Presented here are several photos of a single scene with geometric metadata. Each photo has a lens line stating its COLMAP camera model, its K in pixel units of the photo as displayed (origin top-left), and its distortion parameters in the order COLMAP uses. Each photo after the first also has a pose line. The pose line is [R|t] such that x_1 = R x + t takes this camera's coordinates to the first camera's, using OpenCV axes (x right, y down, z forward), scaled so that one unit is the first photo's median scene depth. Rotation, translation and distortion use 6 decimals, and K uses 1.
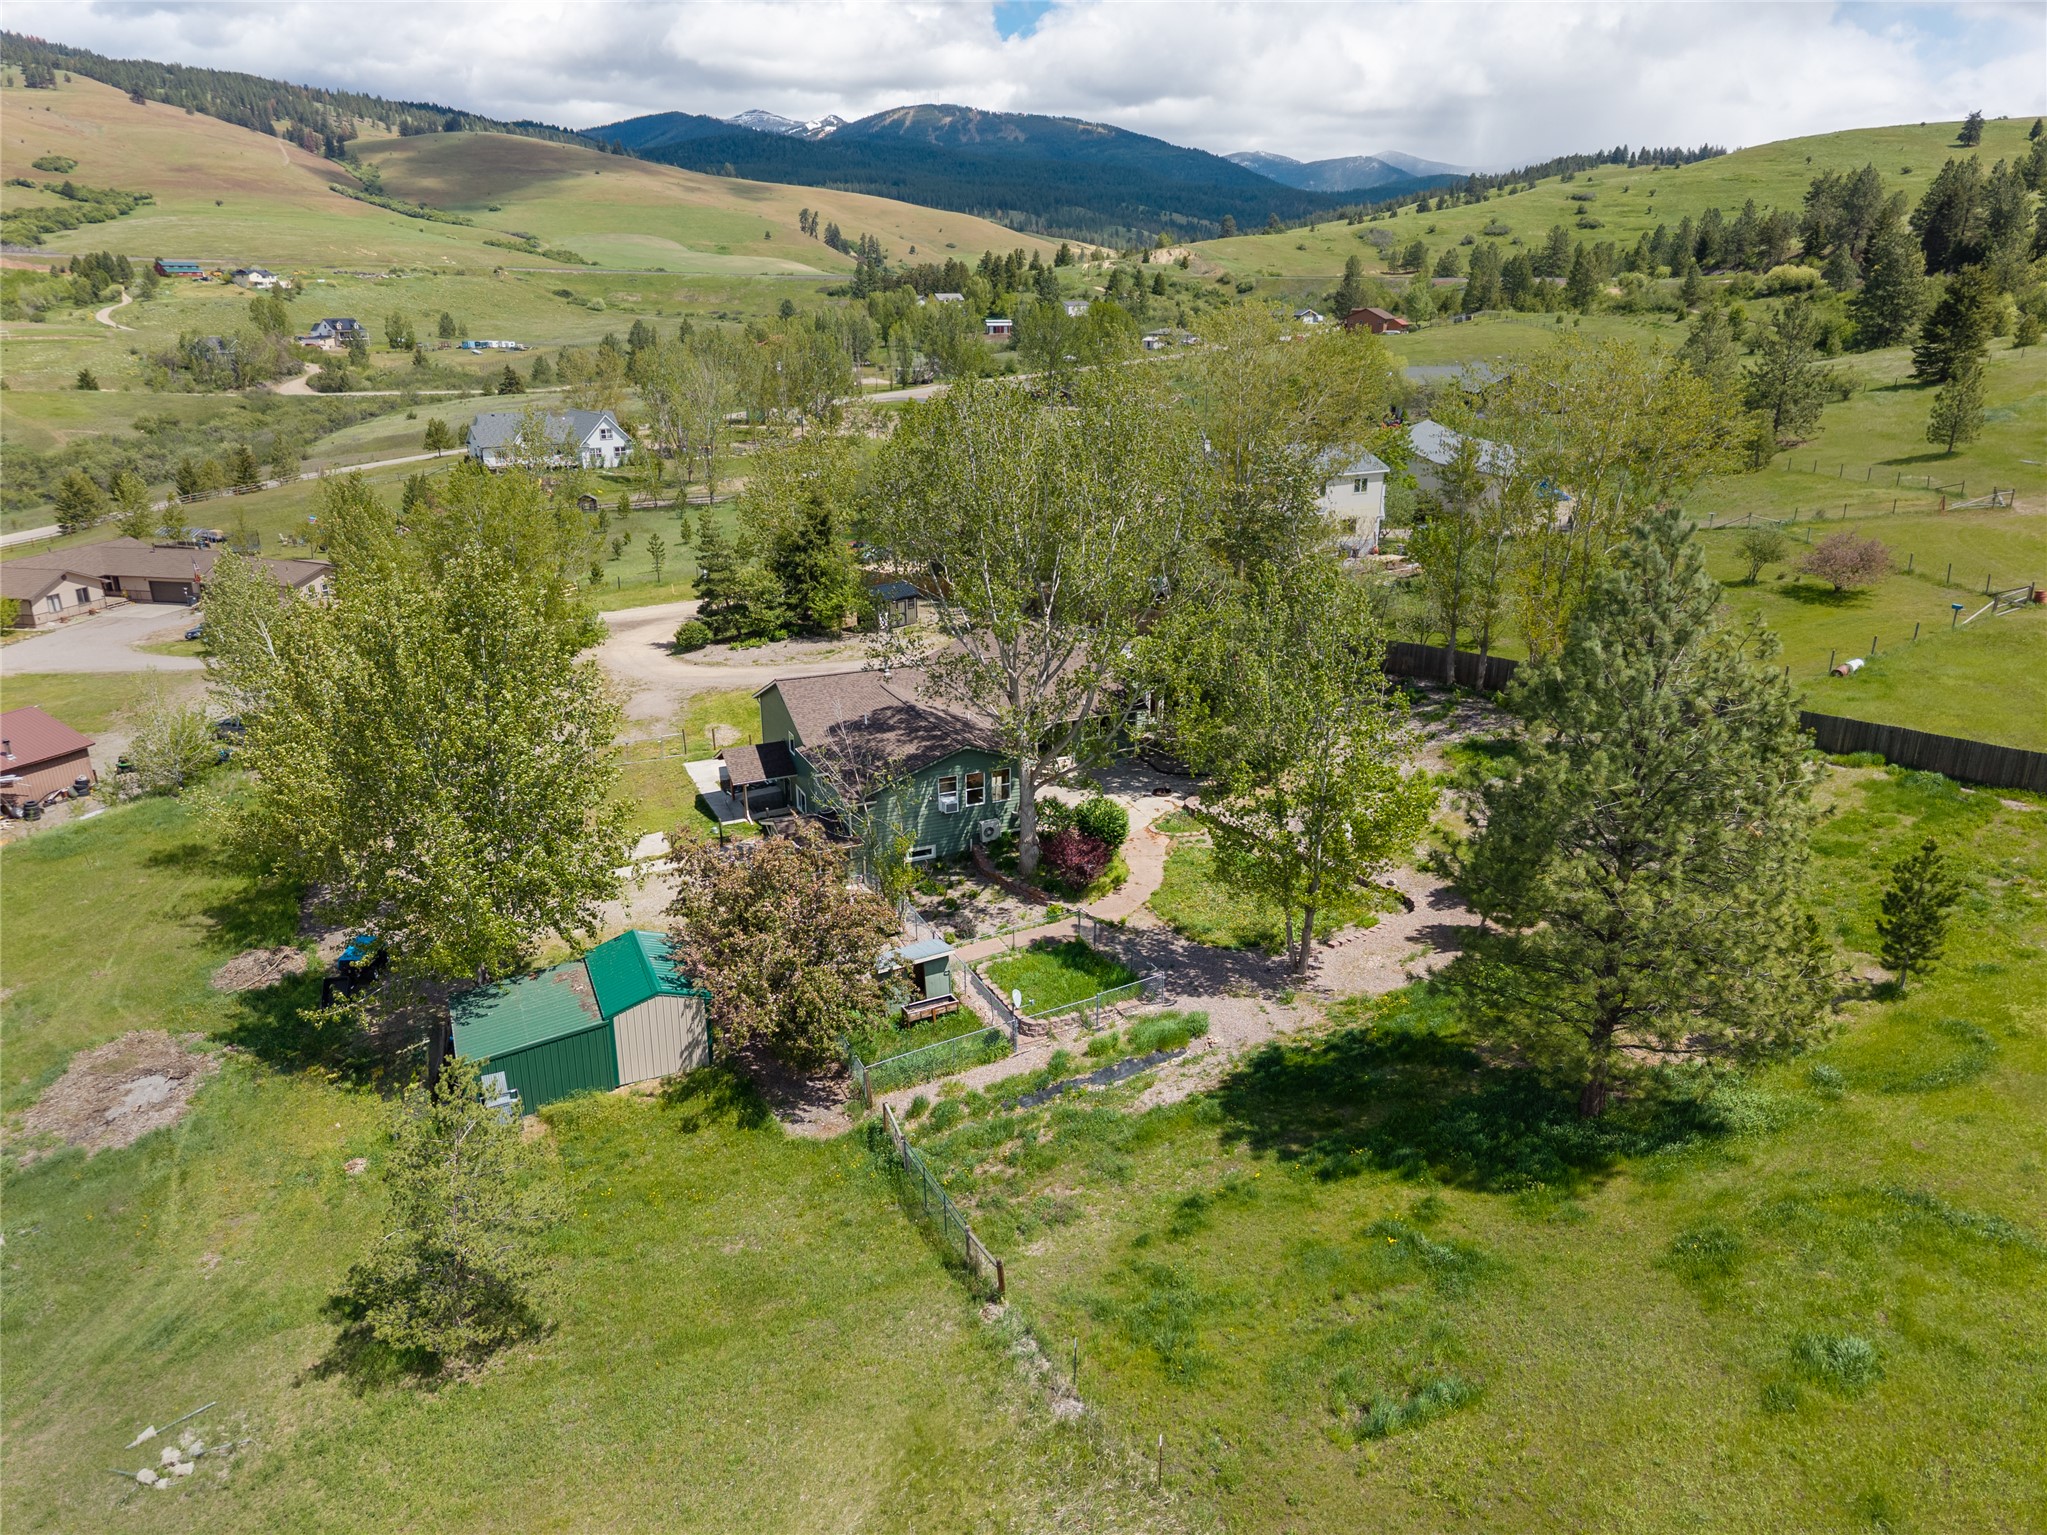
lens RADIAL K [[1391.8, 0, 1023.5], [0, 1391.8, 767.5], [0, 0, 1]] dist [-0.003127, -0.005184]
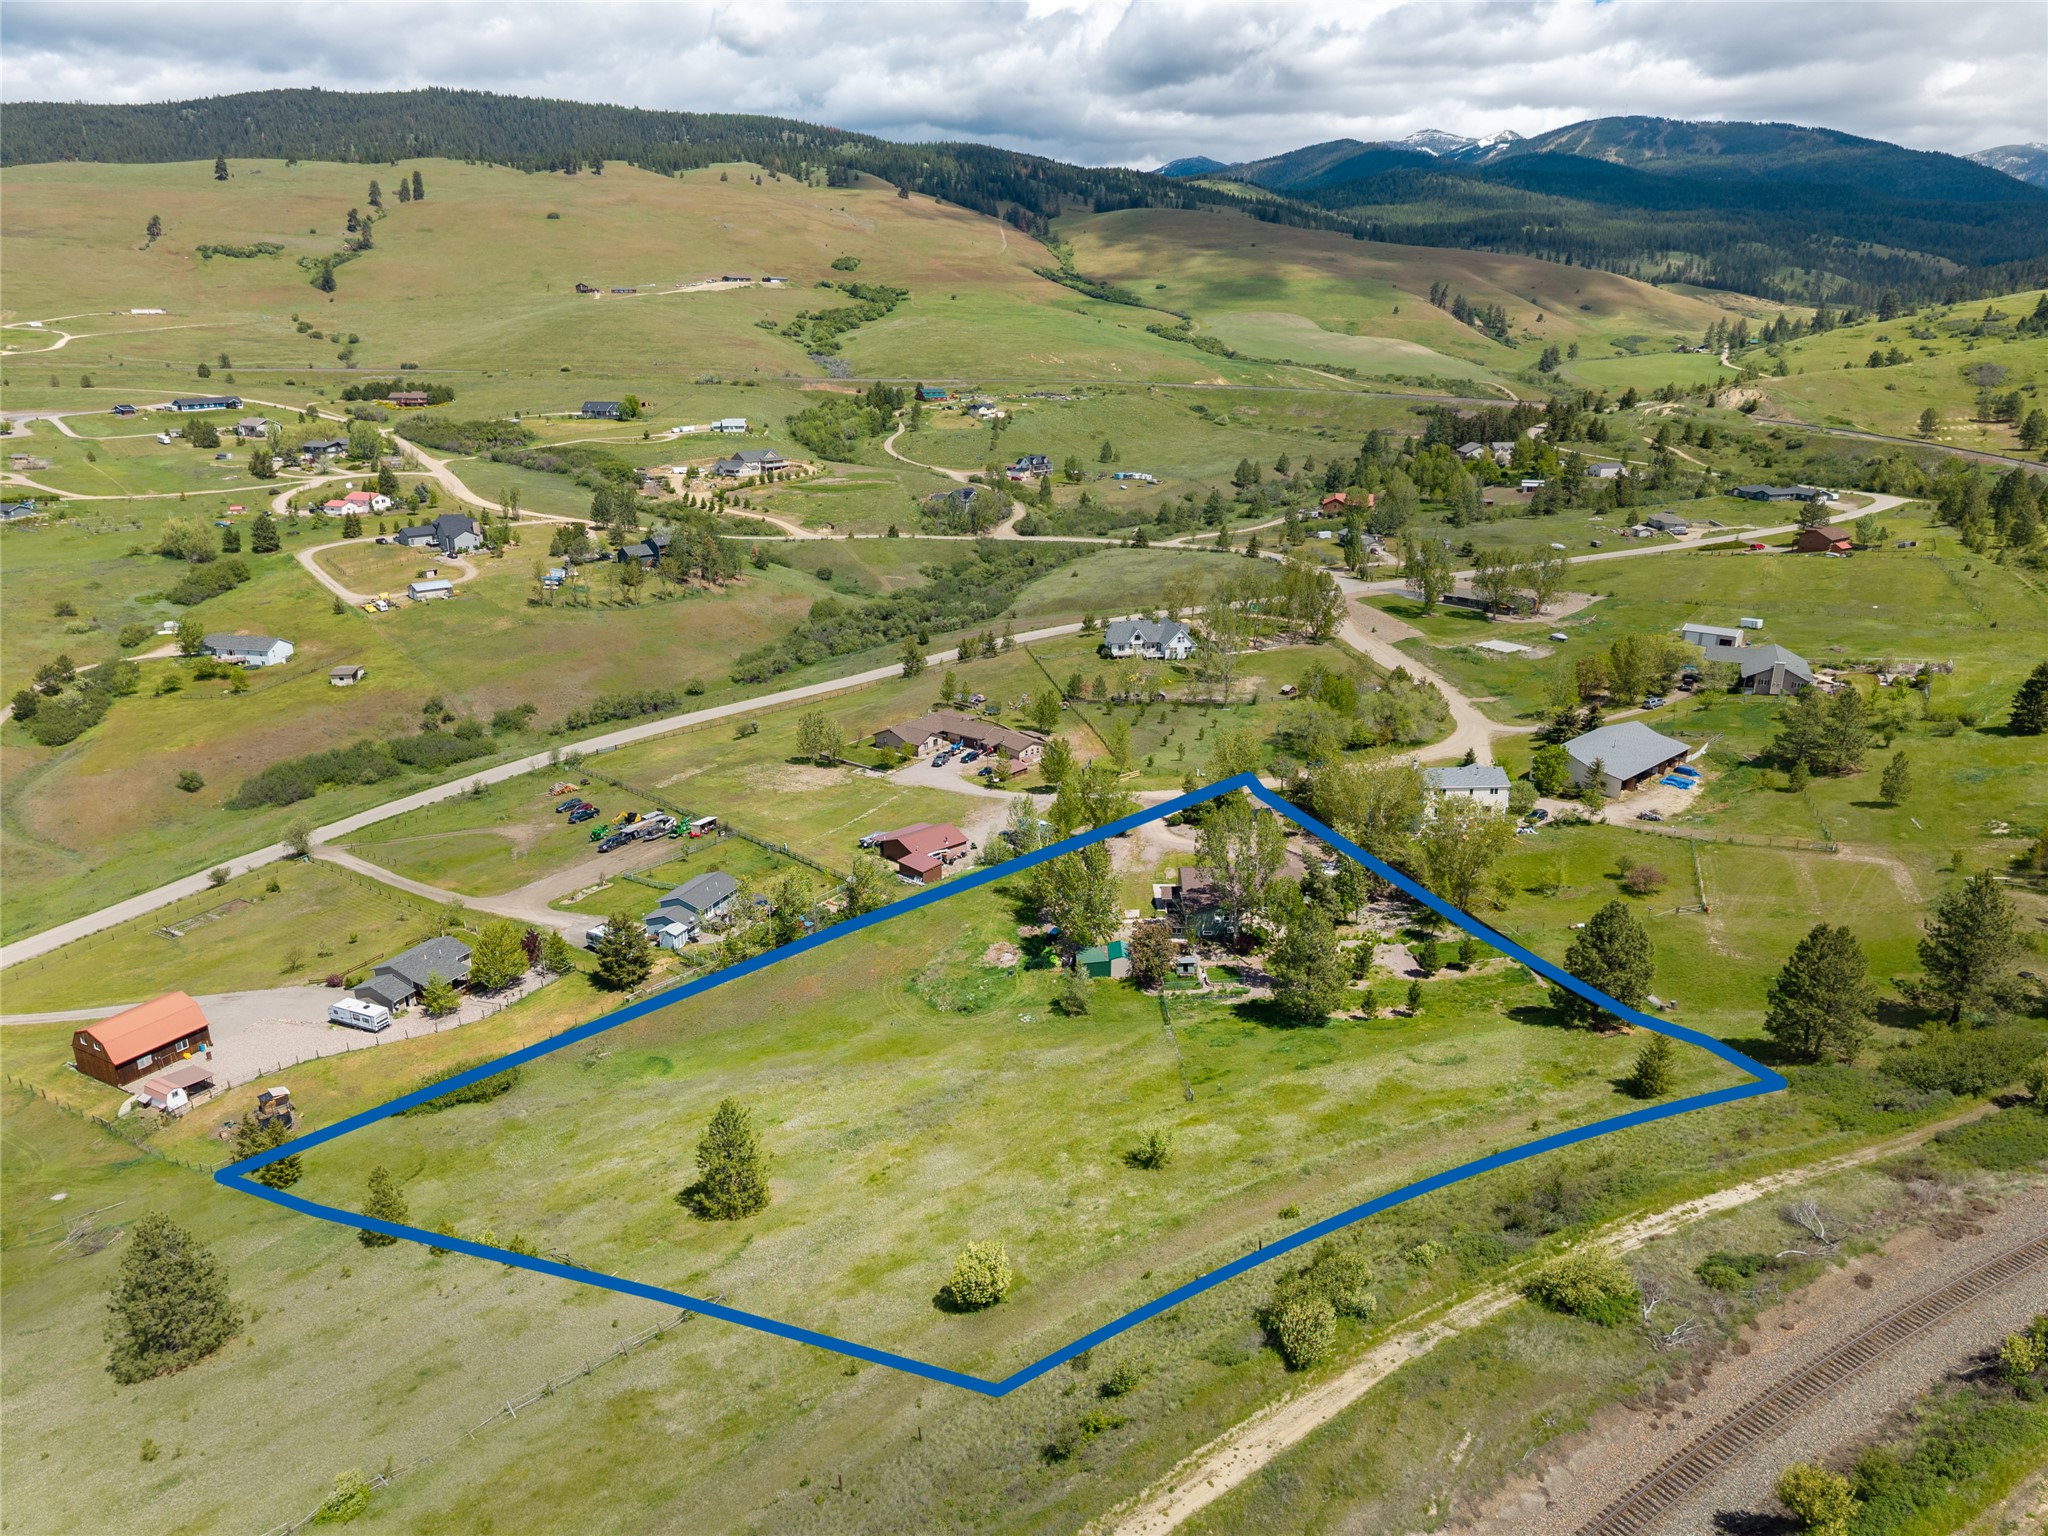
lens RADIAL K [[1392.5, 0, 1024.0], [0, 1392.5, 768.0], [0, 0, 1]] dist [-0.003127, -0.005184]
pose [[0.906895, 0.140859, -0.397115, 0.148936], [-0.142960, 0.989426, 0.024477, -0.065298], [0.396363, 0.034574, 0.917442, -0.422567]]
